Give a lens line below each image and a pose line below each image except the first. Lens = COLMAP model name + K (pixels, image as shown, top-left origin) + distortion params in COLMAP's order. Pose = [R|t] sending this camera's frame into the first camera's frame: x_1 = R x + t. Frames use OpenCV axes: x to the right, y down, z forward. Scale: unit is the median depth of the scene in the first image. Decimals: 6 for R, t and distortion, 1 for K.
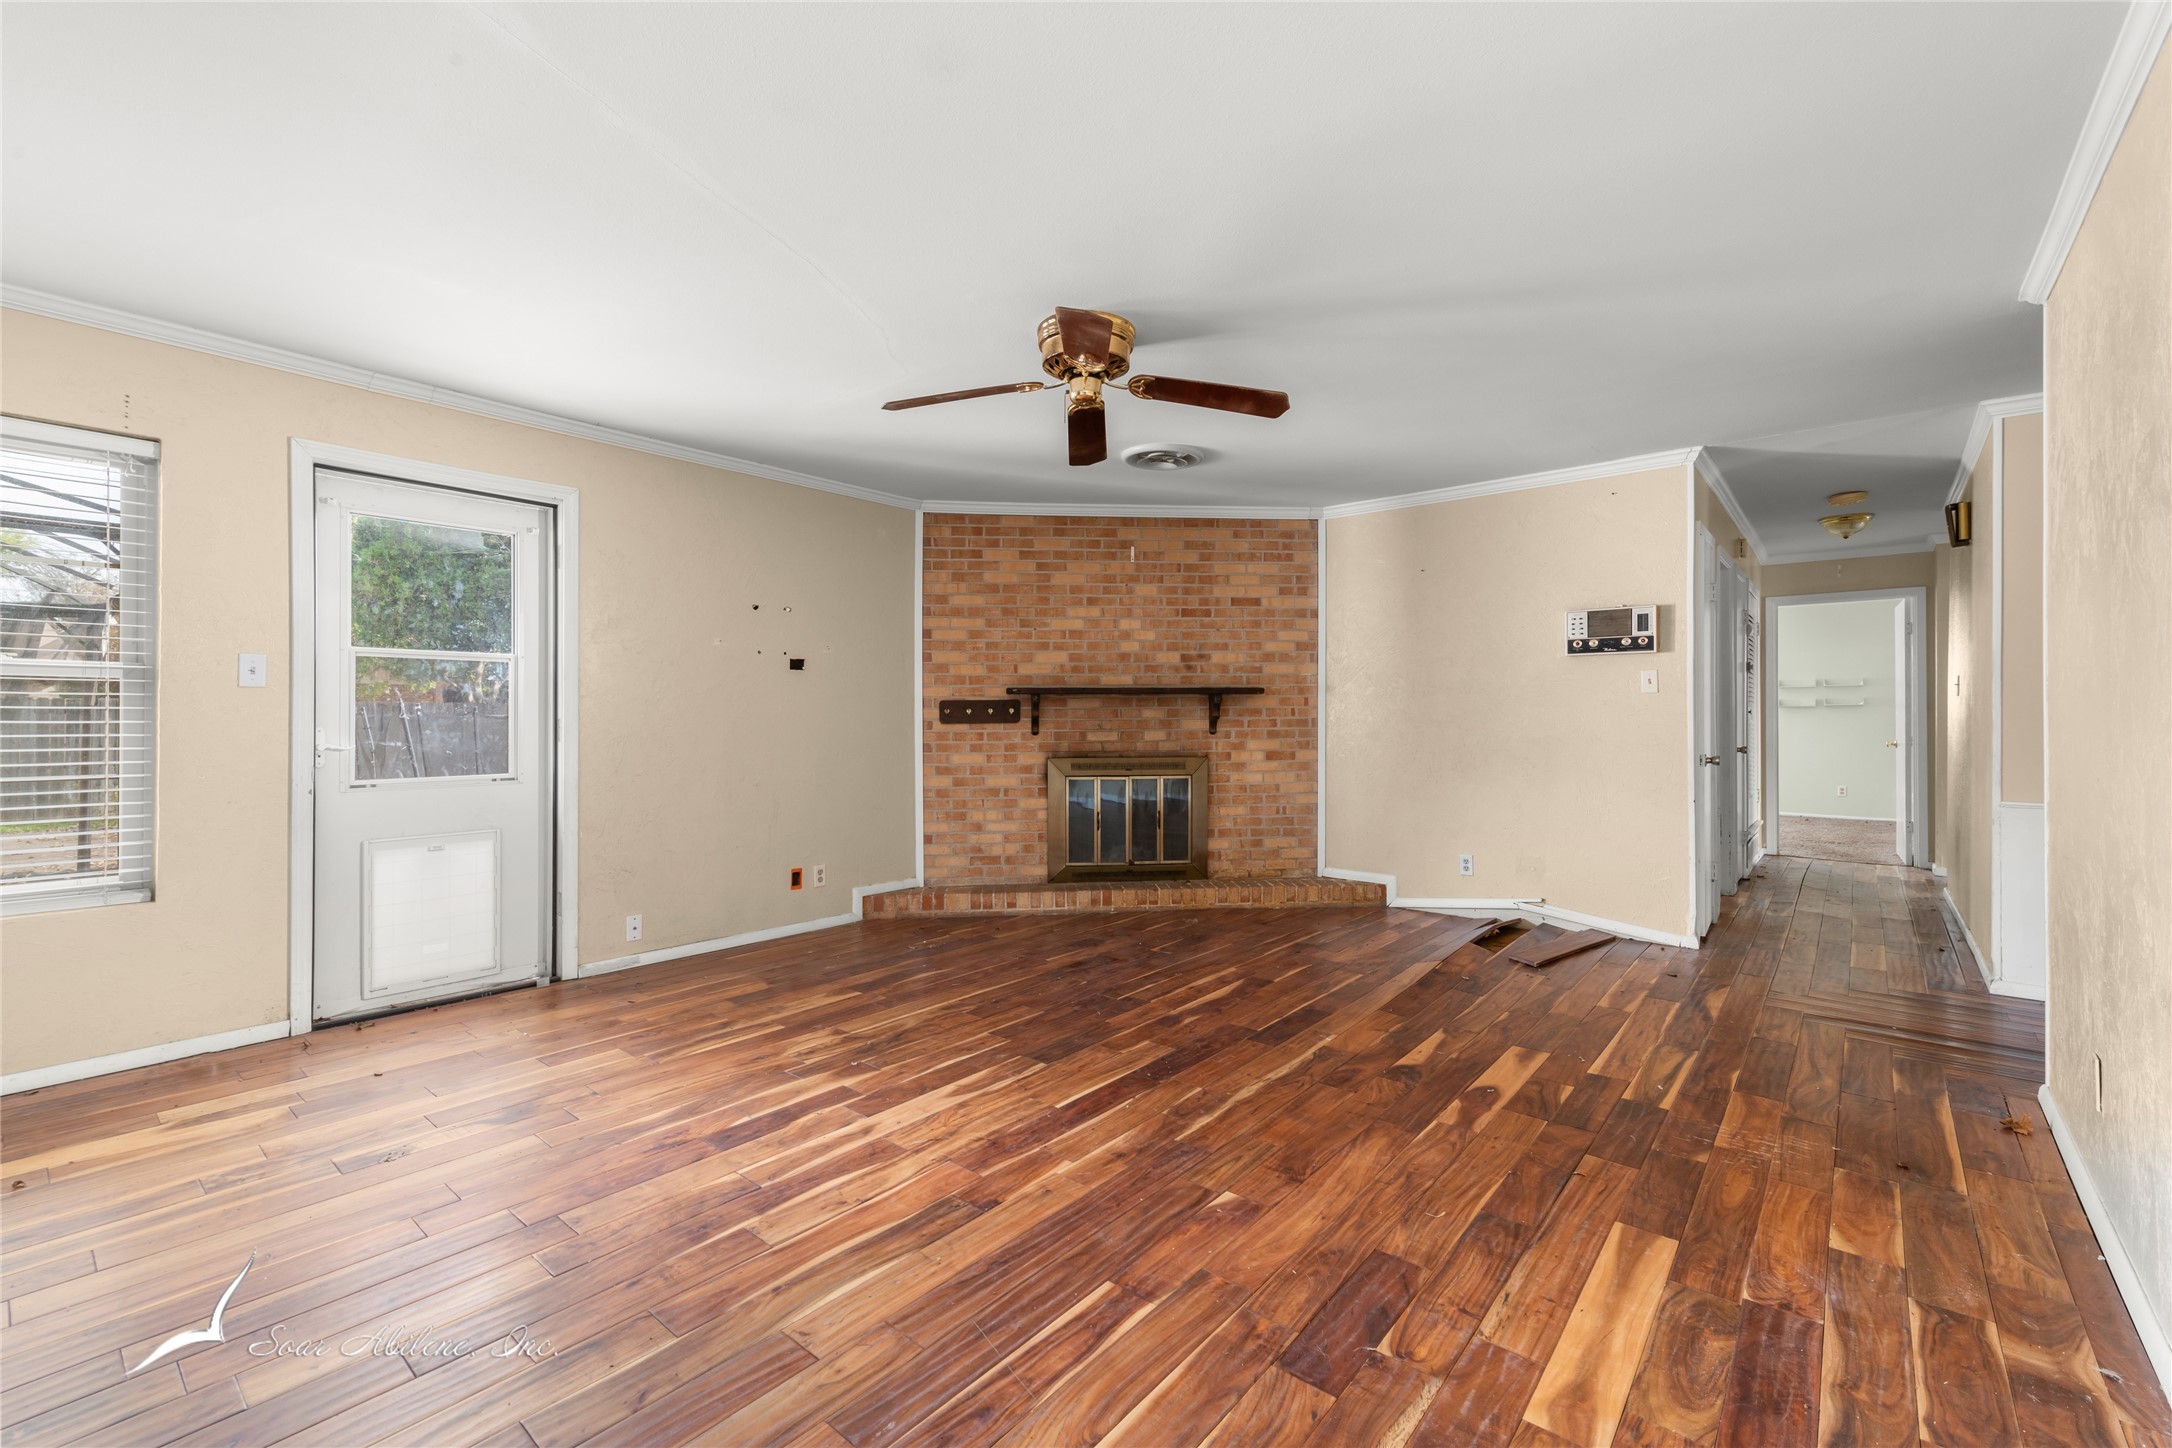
lens RADIAL K [[921.3, 0, 1096.7], [0, 921.3, 710.5], [0, 0, 1]] dist [0.016060, -0.003244]
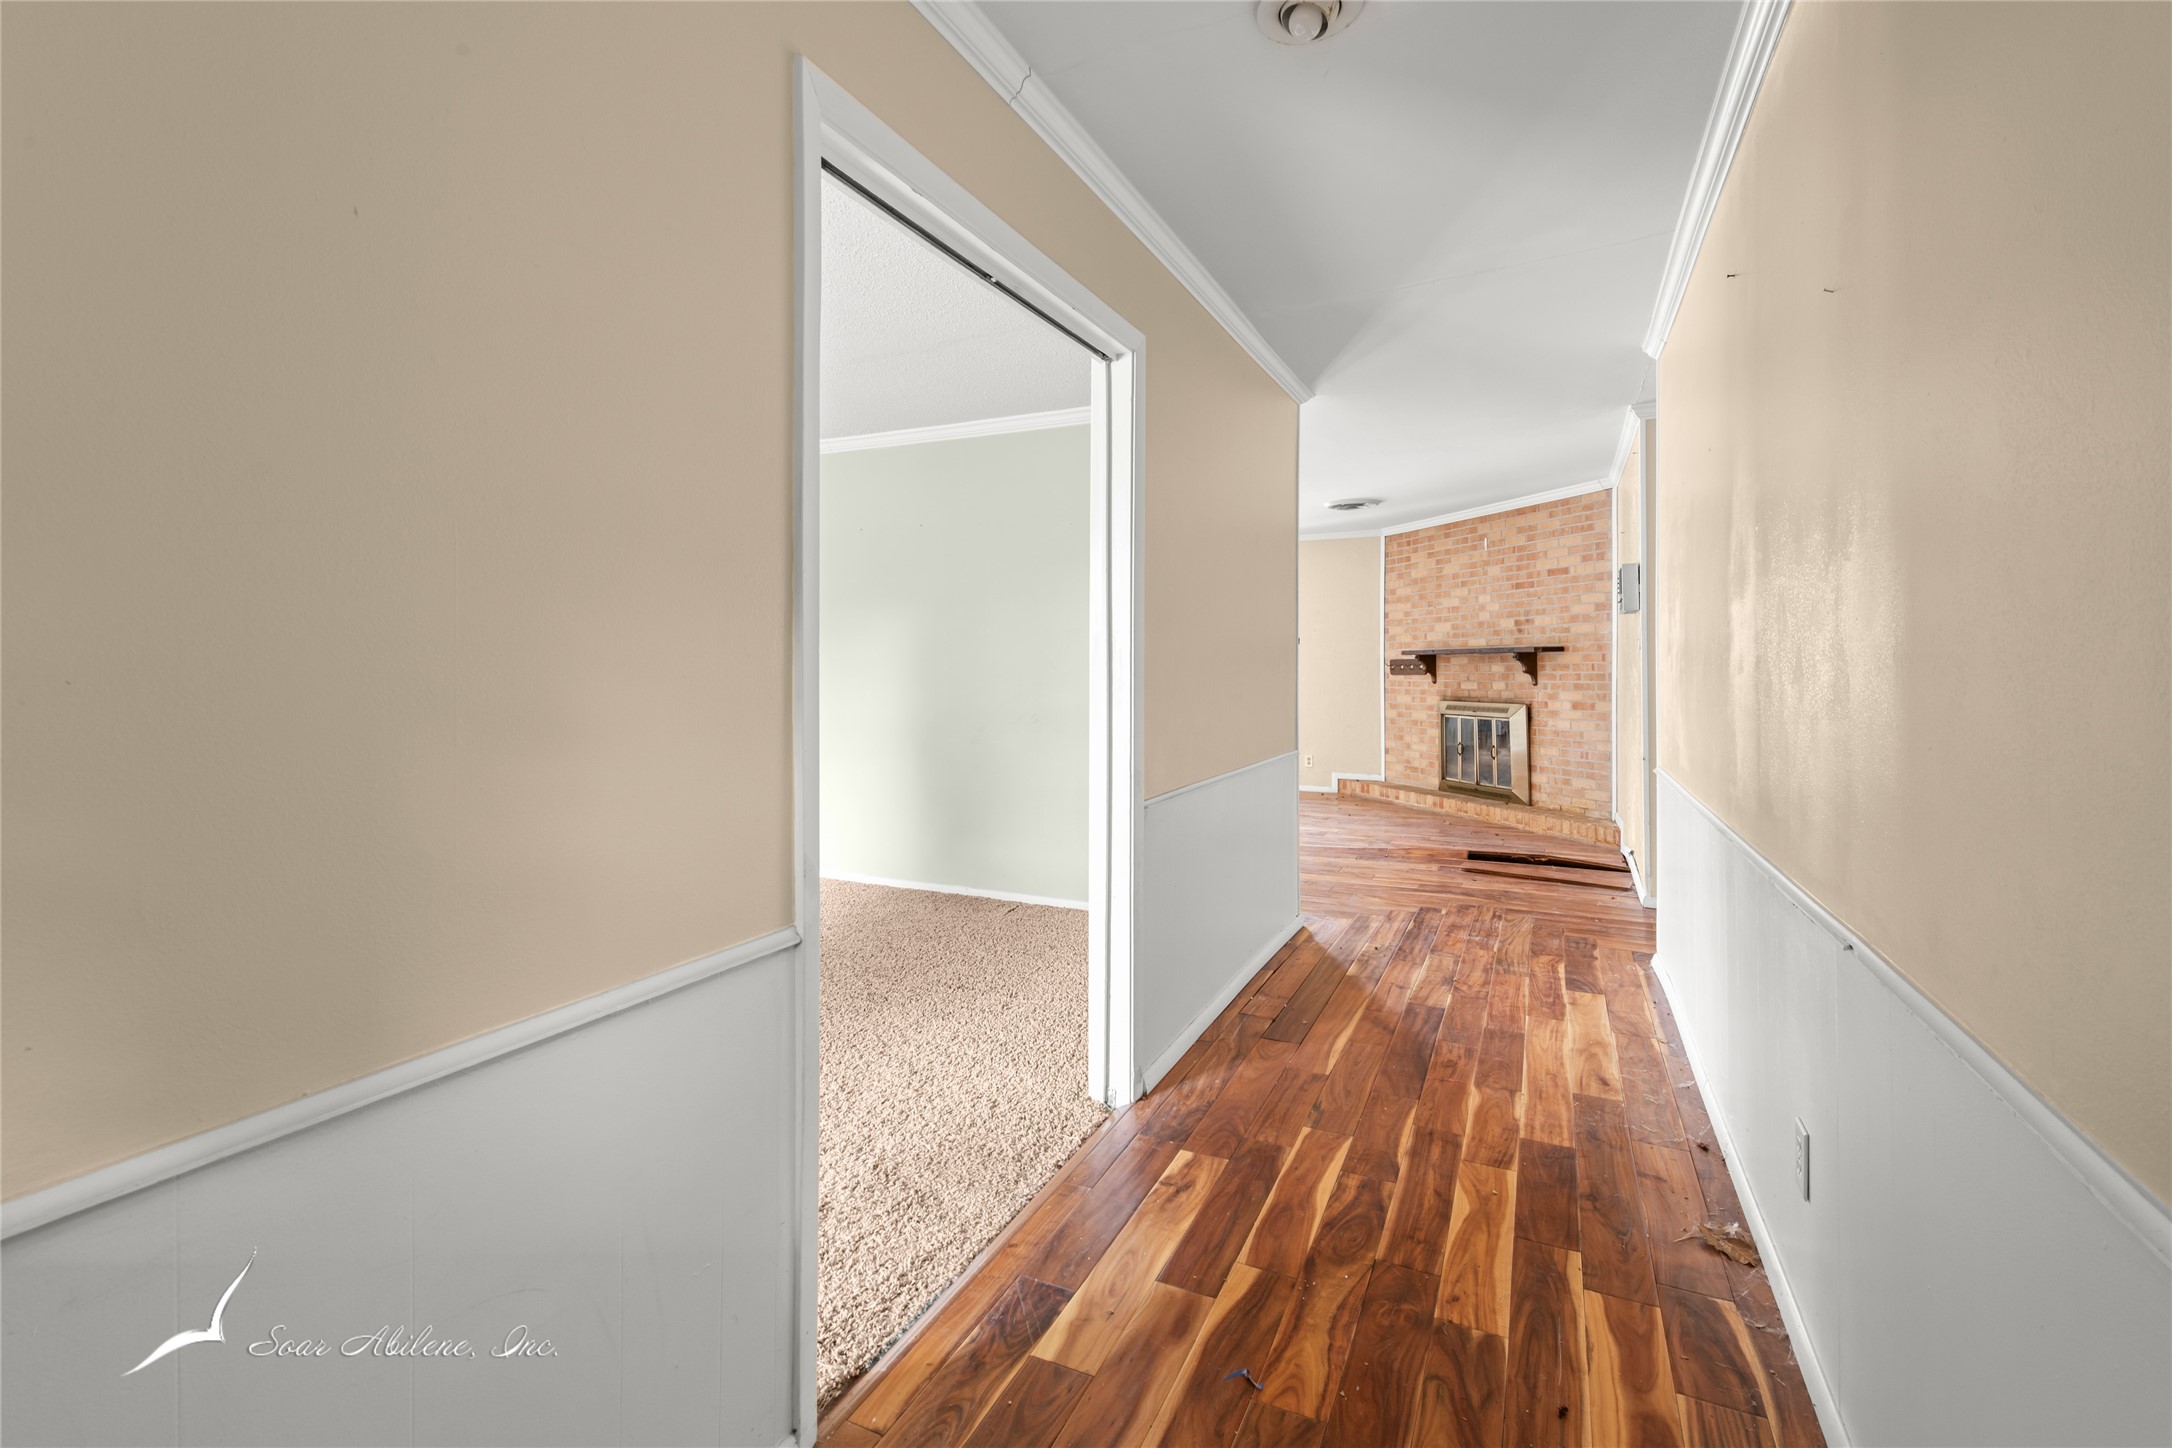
lens RADIAL K [[962.1, 0, 1097.3], [0, 962.1, 663.7], [0, 0, 1]] dist [0.015391, -0.003356]
pose [[0.248318, -0.002771, -0.968675, 1.217898], [0.006045, 0.999981, -0.001311, -0.004734], [0.968660, -0.005530, 0.248330, 0.143247]]
